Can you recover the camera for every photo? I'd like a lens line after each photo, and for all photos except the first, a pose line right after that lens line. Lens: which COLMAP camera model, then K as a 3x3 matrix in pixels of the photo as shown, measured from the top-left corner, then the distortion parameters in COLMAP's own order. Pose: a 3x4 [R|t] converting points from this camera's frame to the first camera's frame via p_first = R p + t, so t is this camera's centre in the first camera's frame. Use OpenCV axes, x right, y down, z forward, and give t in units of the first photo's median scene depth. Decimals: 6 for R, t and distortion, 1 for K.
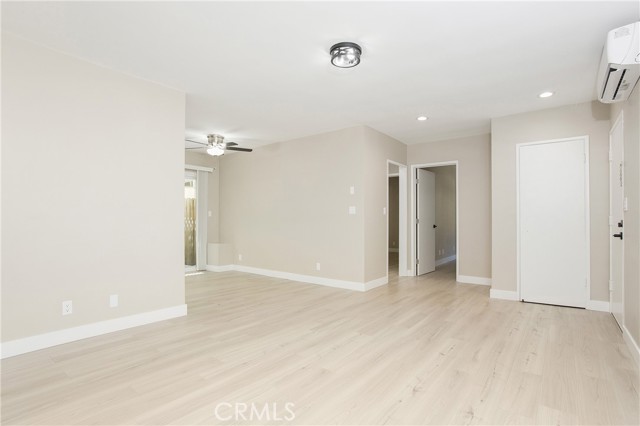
lens RADIAL K [[314.3, 0, 320.0], [0, 314.3, 213.0], [0, 0, 1]] dist [-0.039761, -0.000051]
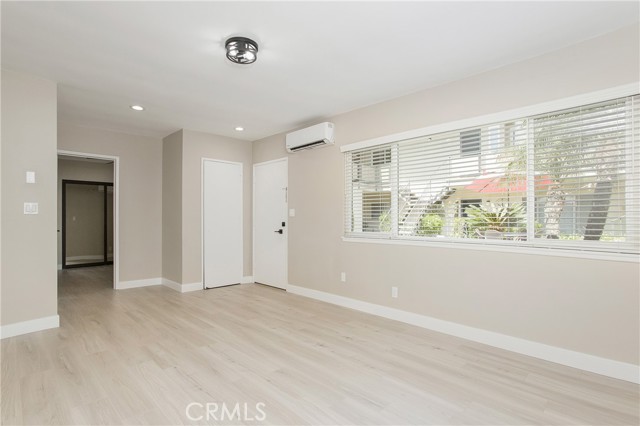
lens RADIAL K [[314.3, 0, 320.0], [0, 314.3, 213.0], [0, 0, 1]] dist [-0.039761, -0.000051]
pose [[0.165790, 0.025716, 0.985826, -0.645211], [-0.018929, 0.999559, -0.022891, 0.011661], [-0.985979, -0.014866, 0.166204, 0.474861]]
